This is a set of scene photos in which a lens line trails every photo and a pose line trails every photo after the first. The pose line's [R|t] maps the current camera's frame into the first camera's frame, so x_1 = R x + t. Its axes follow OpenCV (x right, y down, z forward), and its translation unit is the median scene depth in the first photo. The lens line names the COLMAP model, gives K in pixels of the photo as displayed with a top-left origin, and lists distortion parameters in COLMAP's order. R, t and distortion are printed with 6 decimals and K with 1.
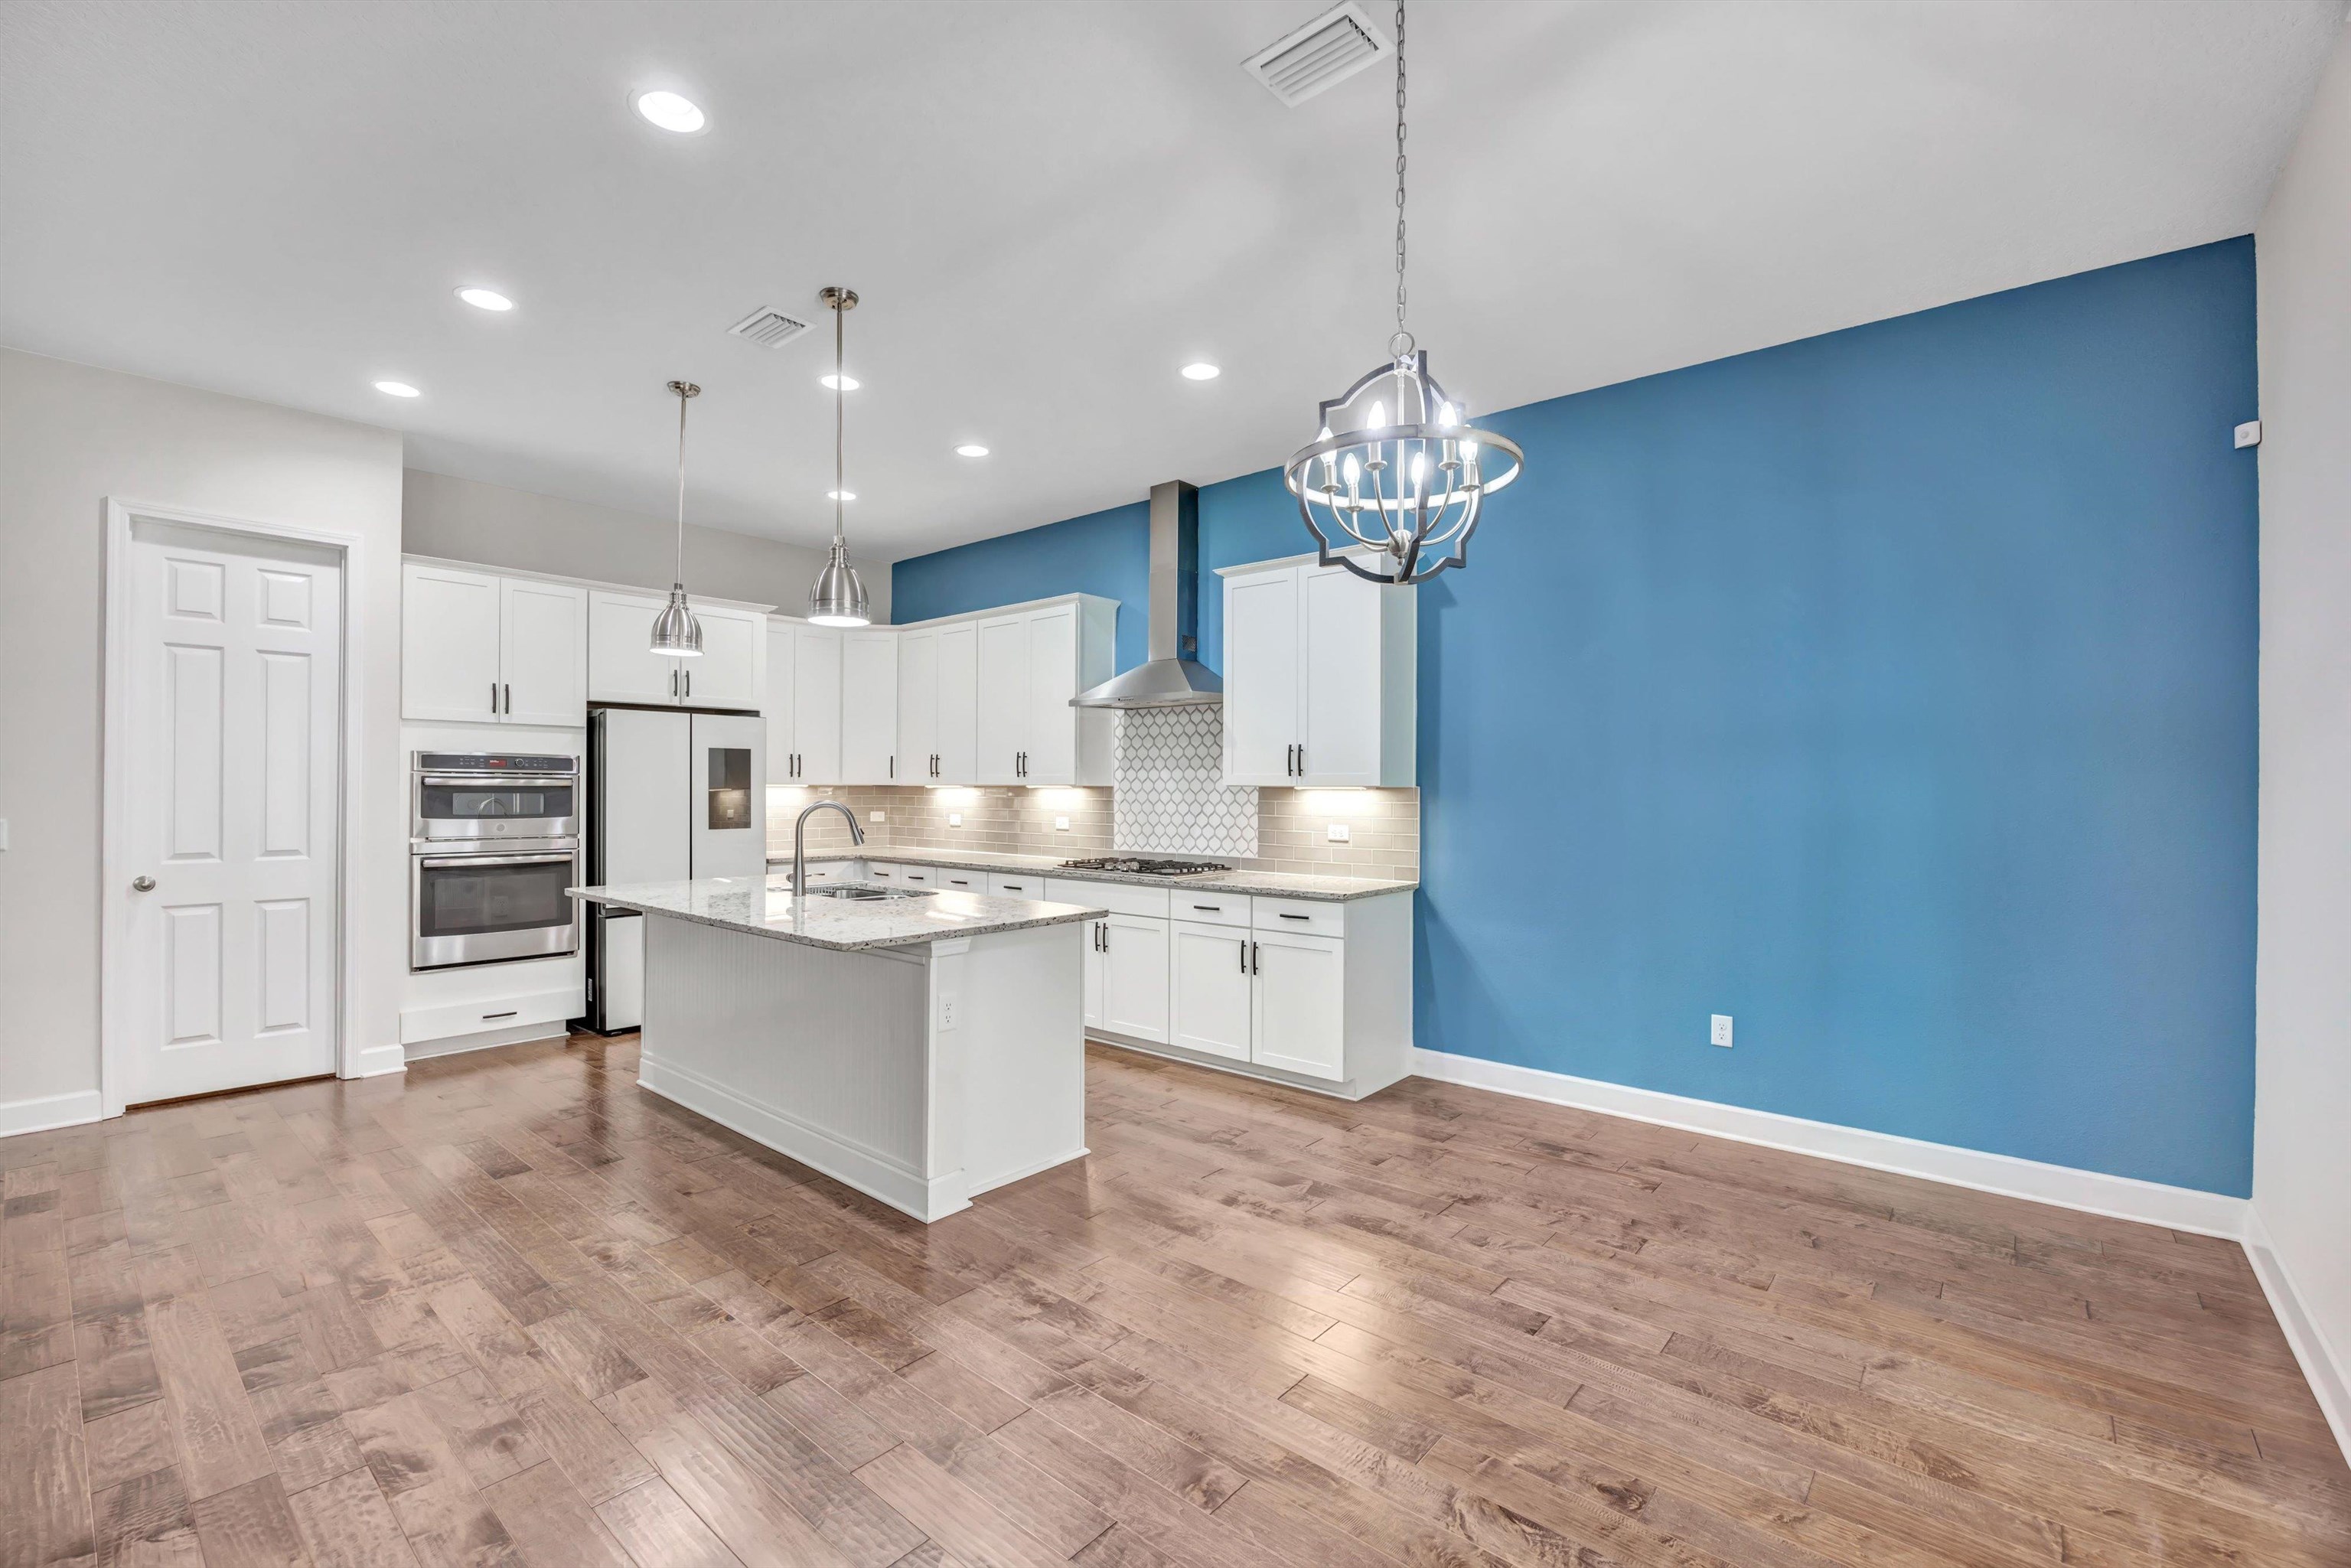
lens RADIAL K [[1010.7, 0, 1183.2], [0, 1010.7, 787.4], [0, 0, 1]] dist [-0.003788, -0.000517]
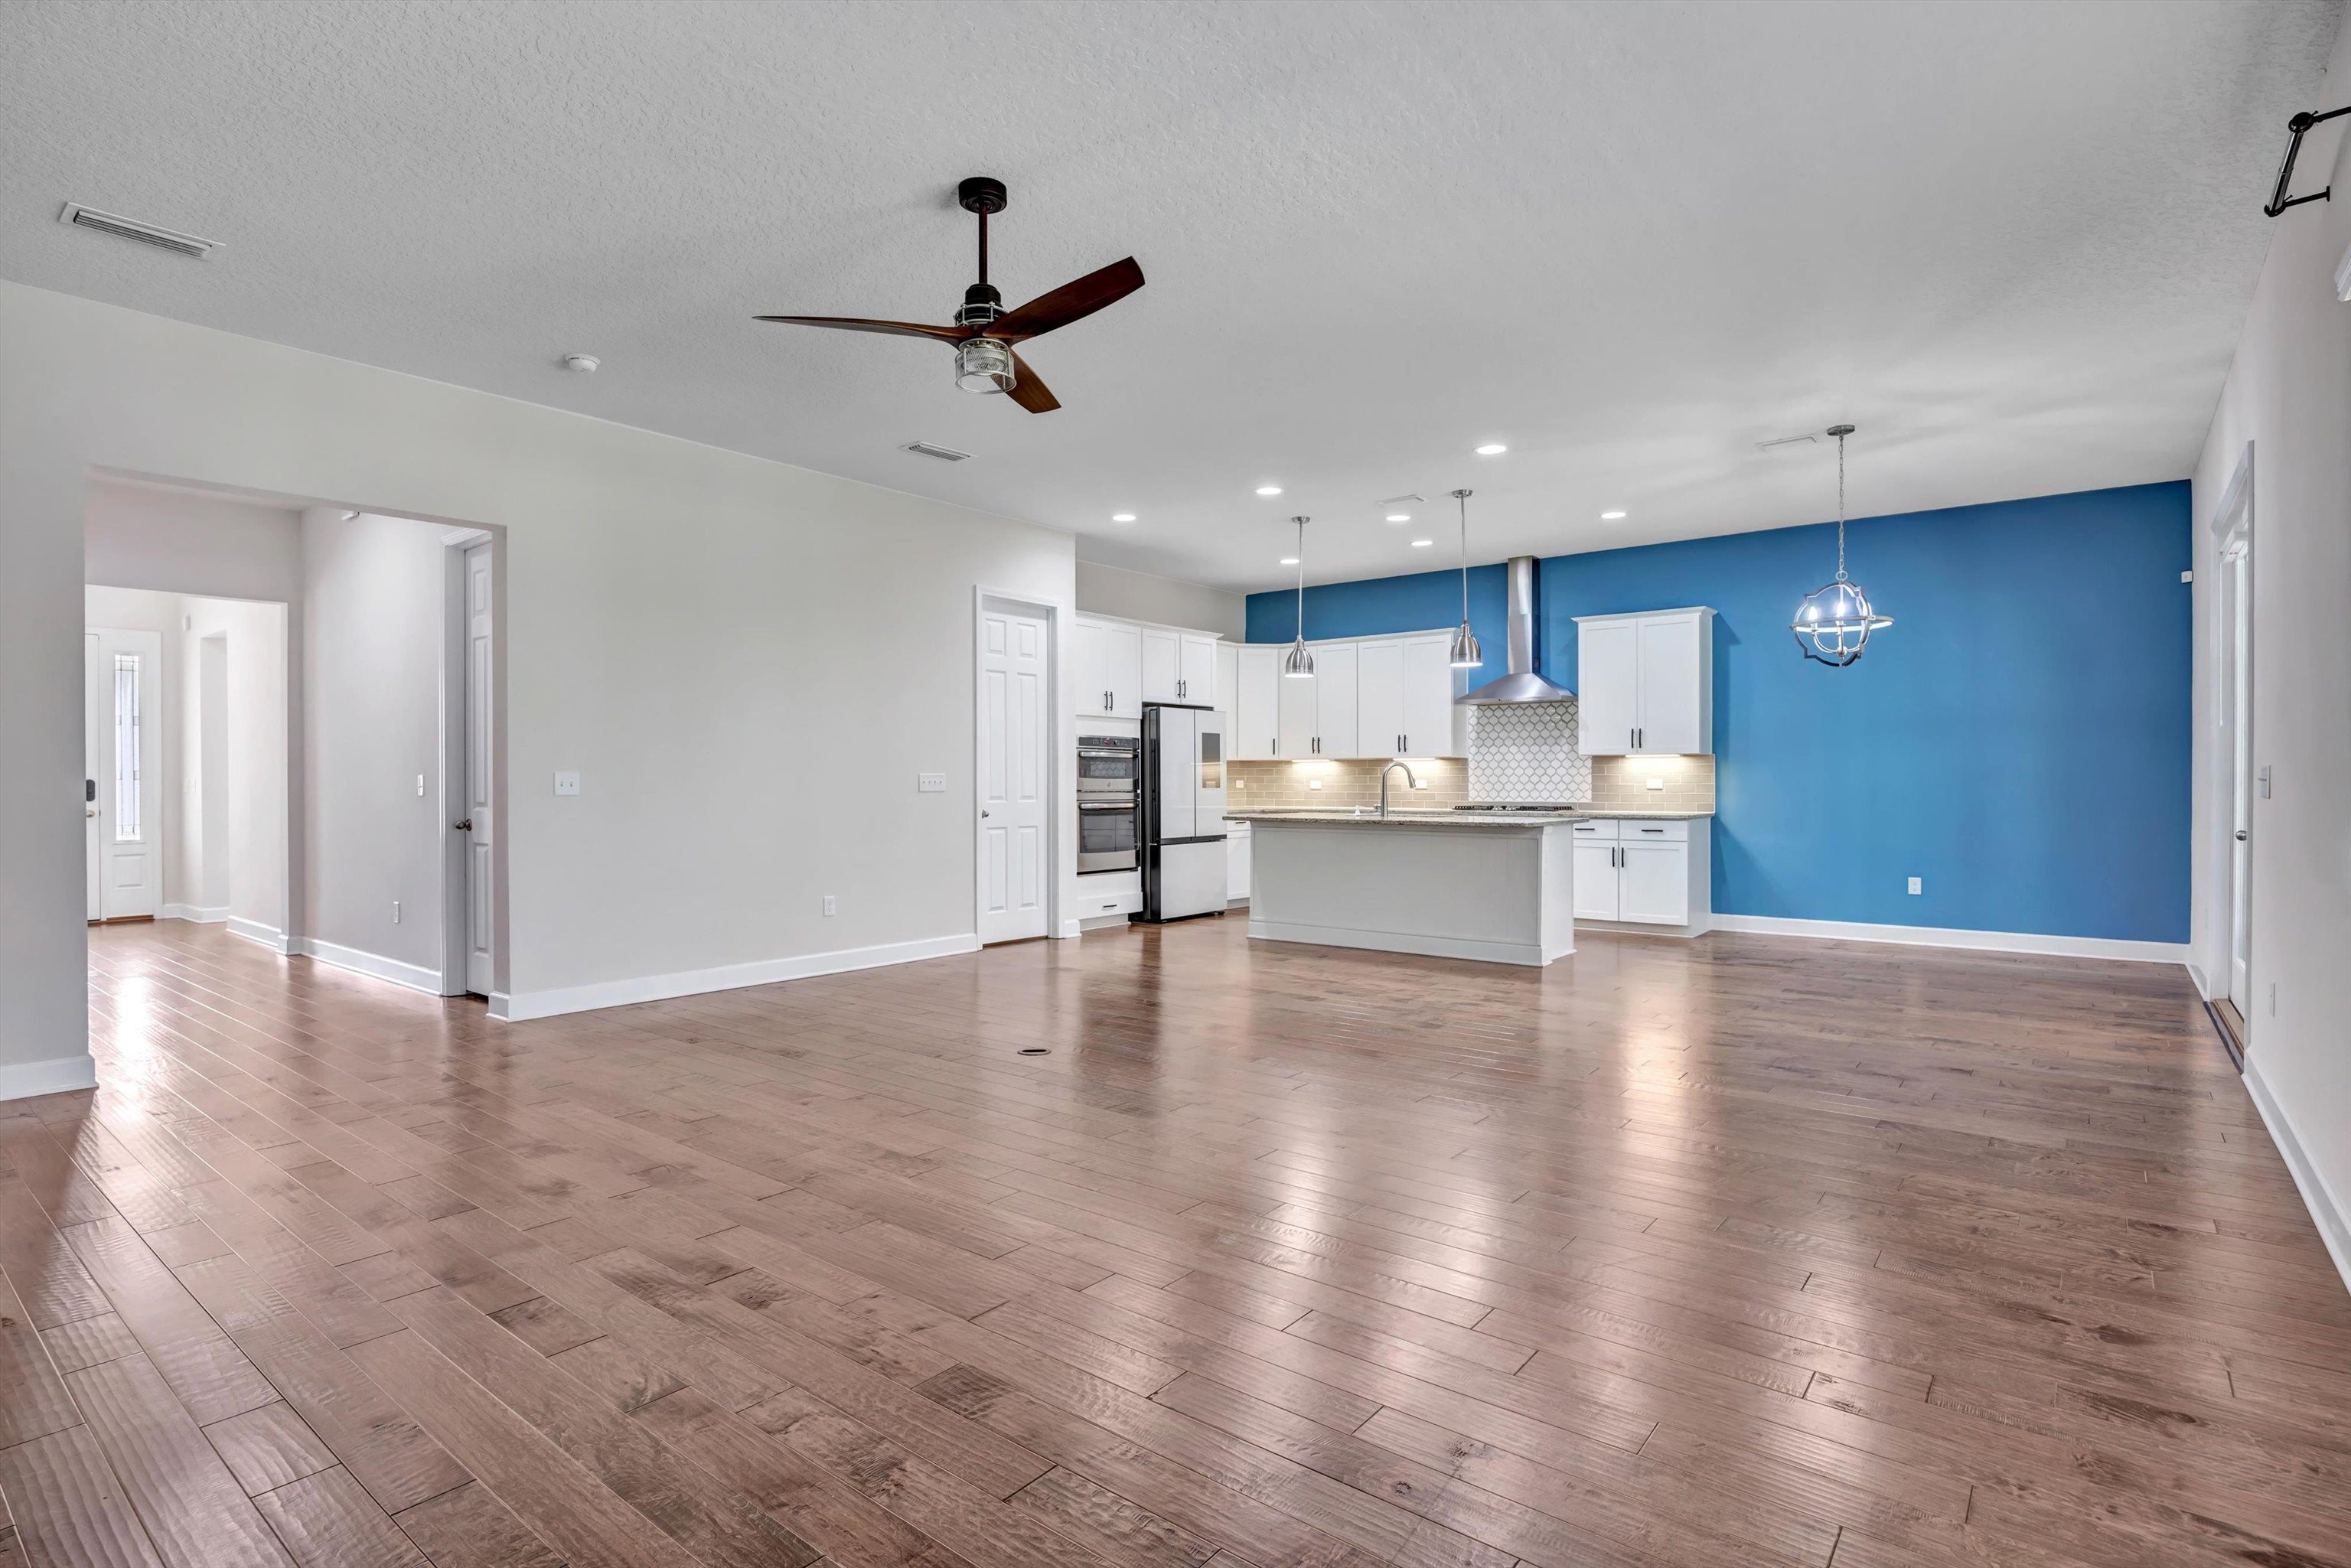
lens RADIAL K [[1131.8, 0, 1168.2], [0, 1131.8, 784.1], [0, 0, 1]] dist [-0.001143, 0.000504]
pose [[0.999732, -0.005171, 0.022587, -0.630965], [0.005093, 0.999981, 0.003496, 0.033802], [-0.022605, -0.003380, 0.999739, -0.738995]]
